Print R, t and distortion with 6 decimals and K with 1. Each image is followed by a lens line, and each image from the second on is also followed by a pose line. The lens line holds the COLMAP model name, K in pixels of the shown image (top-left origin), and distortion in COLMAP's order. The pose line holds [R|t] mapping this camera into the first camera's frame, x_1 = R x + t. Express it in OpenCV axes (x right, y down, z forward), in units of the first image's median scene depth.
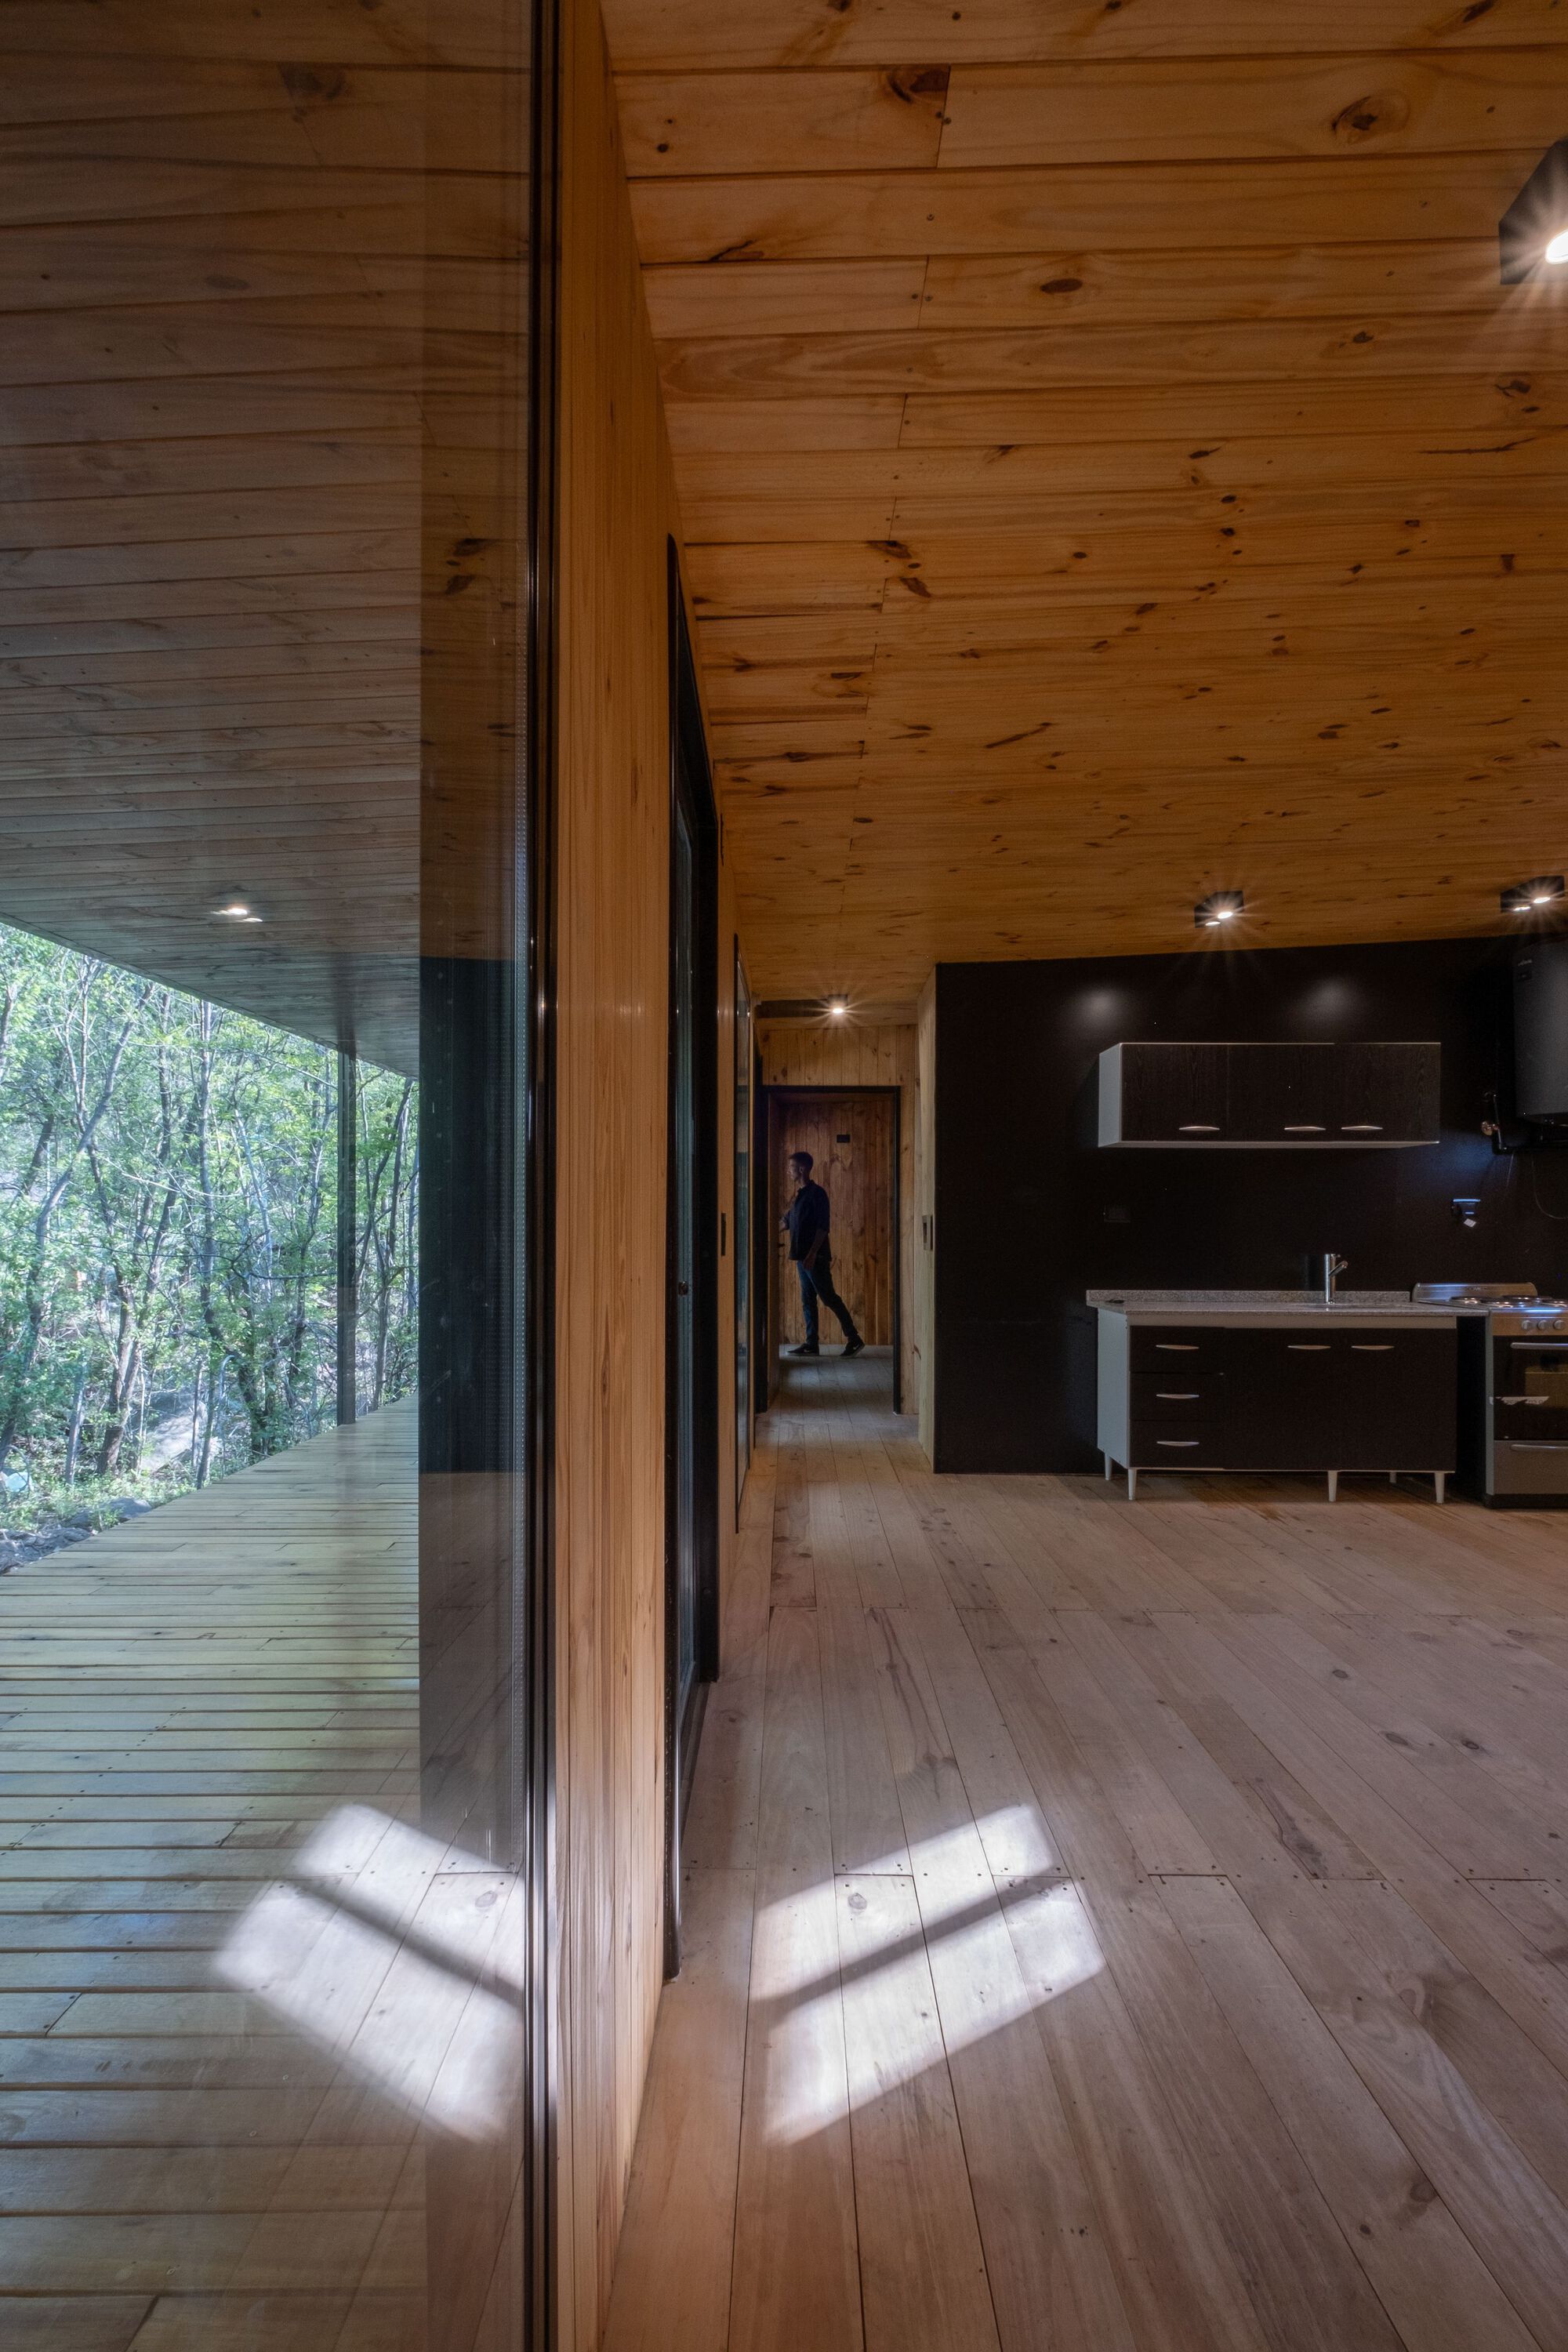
lens RADIAL K [[1070.1, 0, 775.0], [0, 1070.1, 1241.9], [0, 0, 1]] dist [-0.000605, -0.000728]
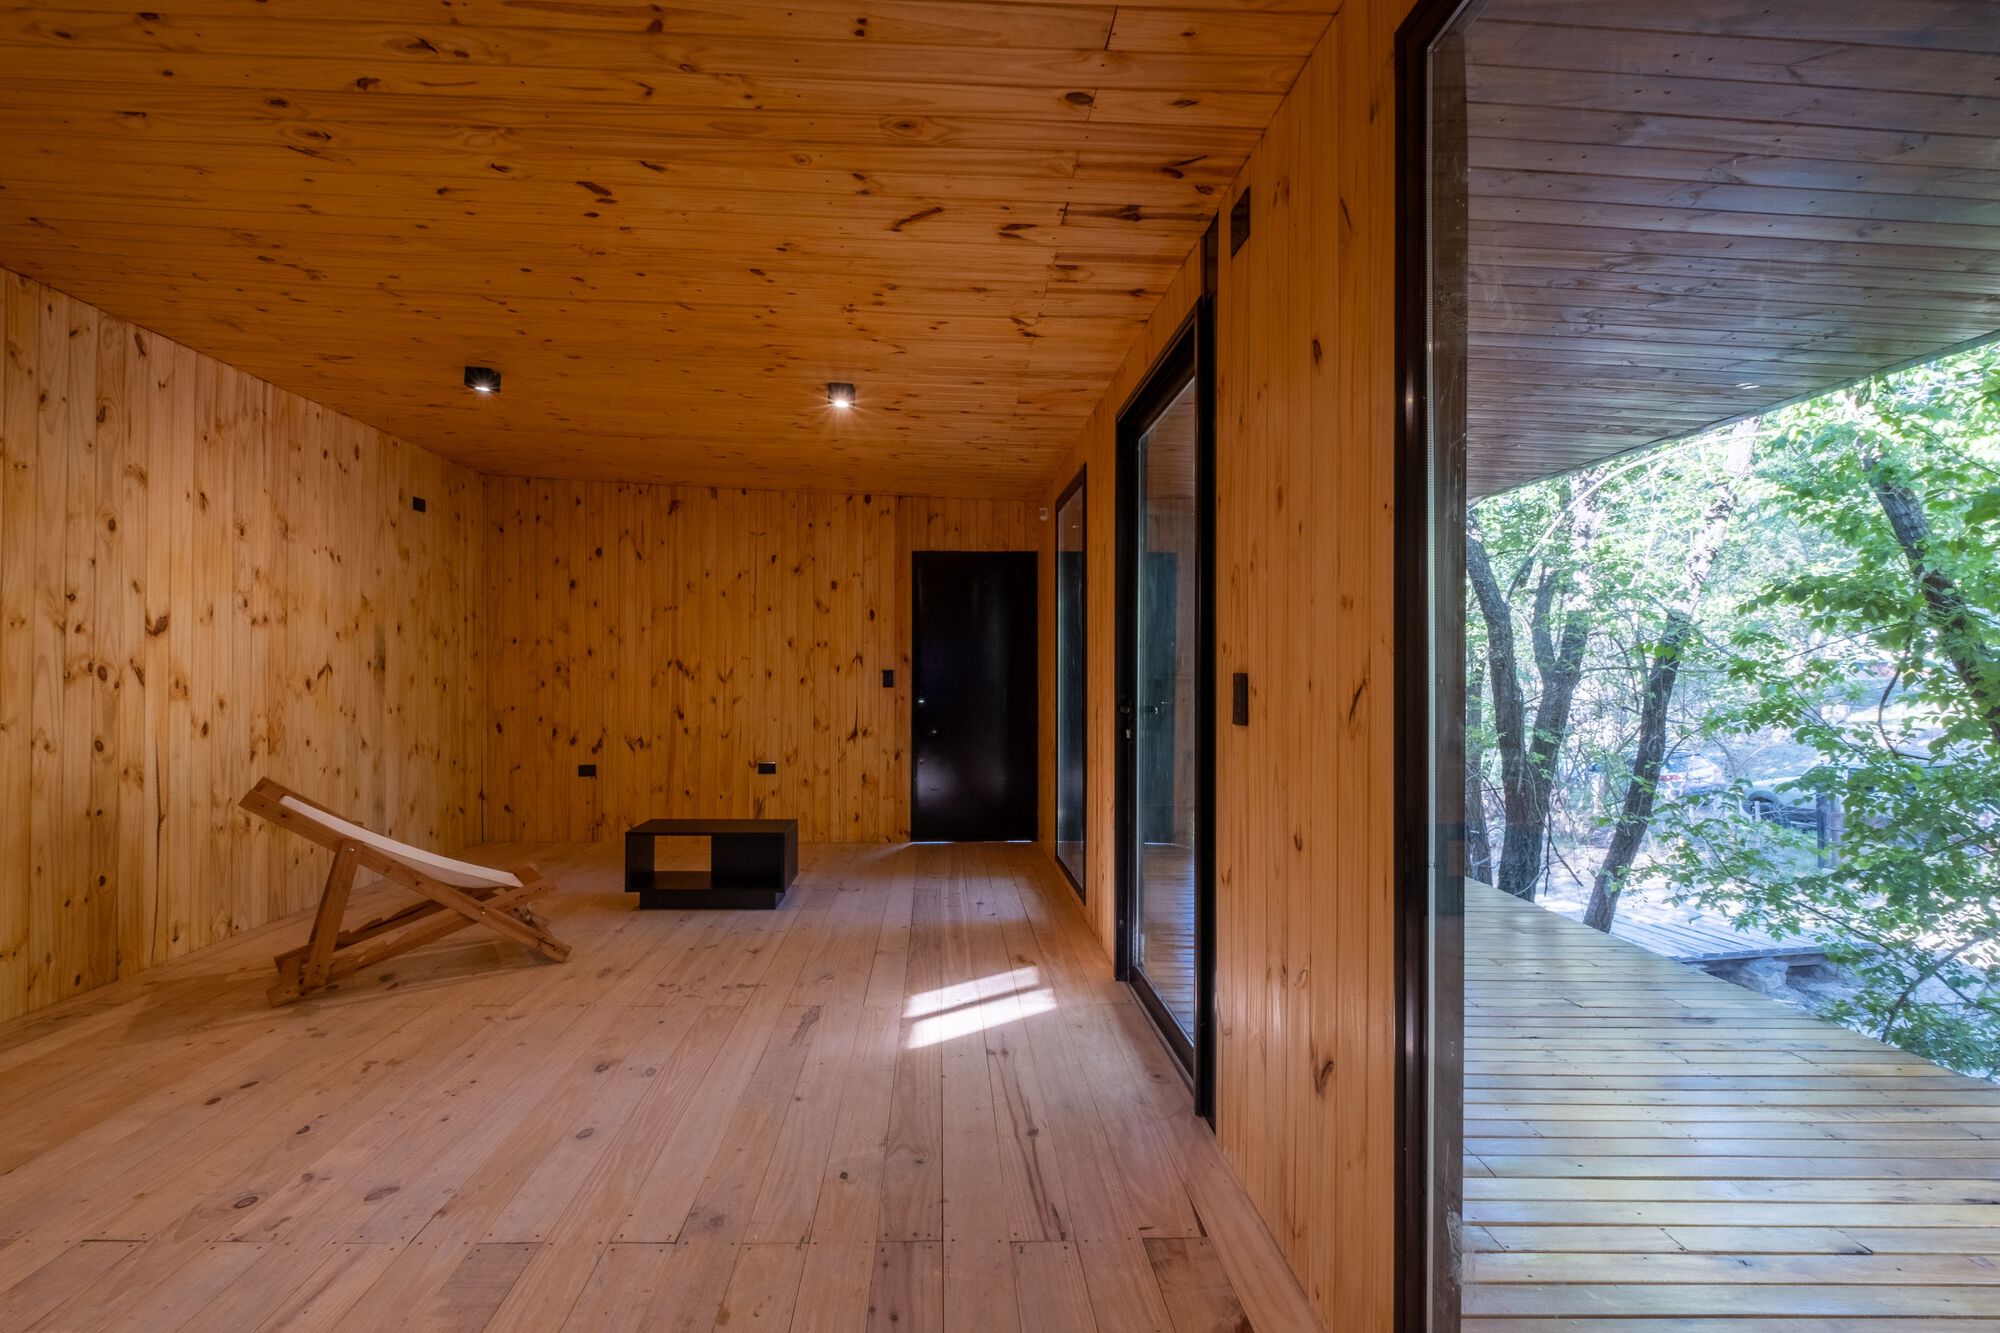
lens RADIAL K [[905.5, 0, 1000.0], [0, 905.5, 666.5], [0, 0, 1]] dist [0.002476, -0.007520]
pose [[-0.996707, 0.000357, -0.081082, 0.240390], [-0.000528, 0.999941, 0.010886, -0.046619], [0.081081, 0.010892, -0.996648, 2.120216]]
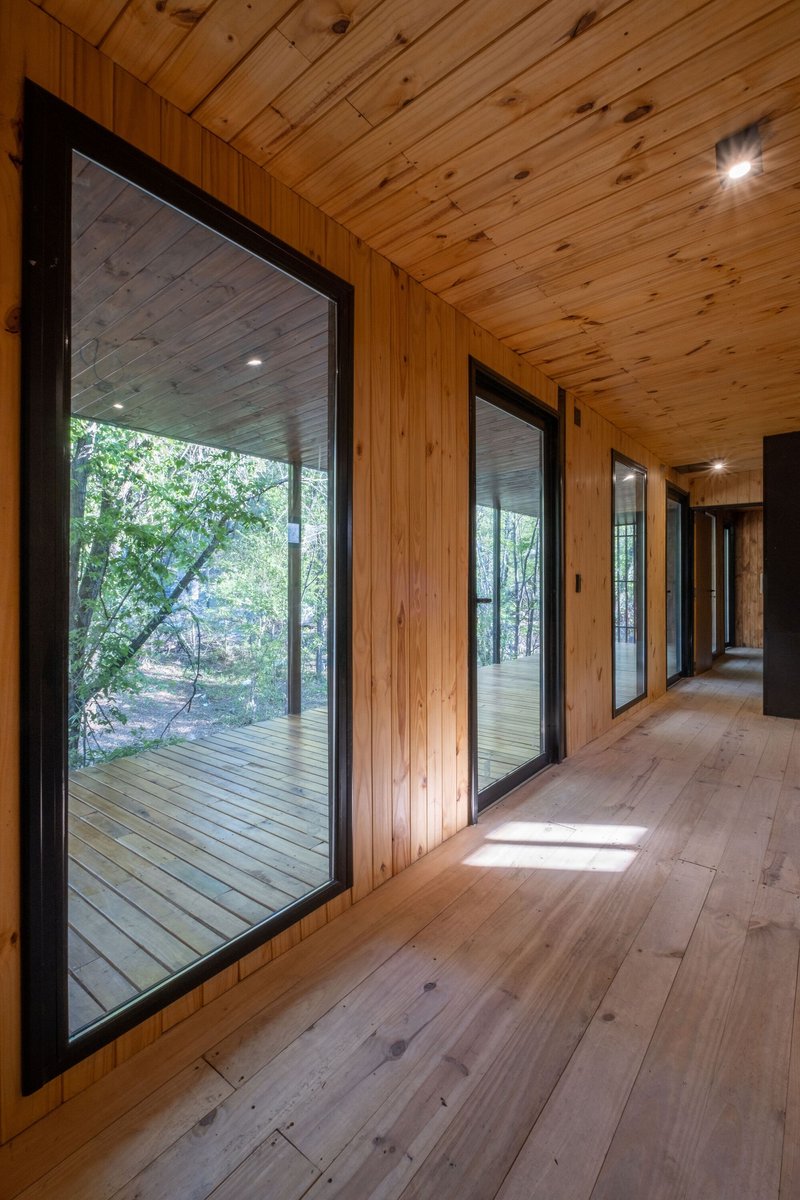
lens RADIAL K [[531.7, 0, 395.0], [0, 531.7, 586.5], [0, 0, 1]] dist [0.002665, 0.000069]
pose [[0.786037, 0.001457, -0.618178, 0.455707], [-0.006104, 0.999967, -0.005404, 0.012322], [0.618150, 0.008021, 0.786019, -0.222193]]
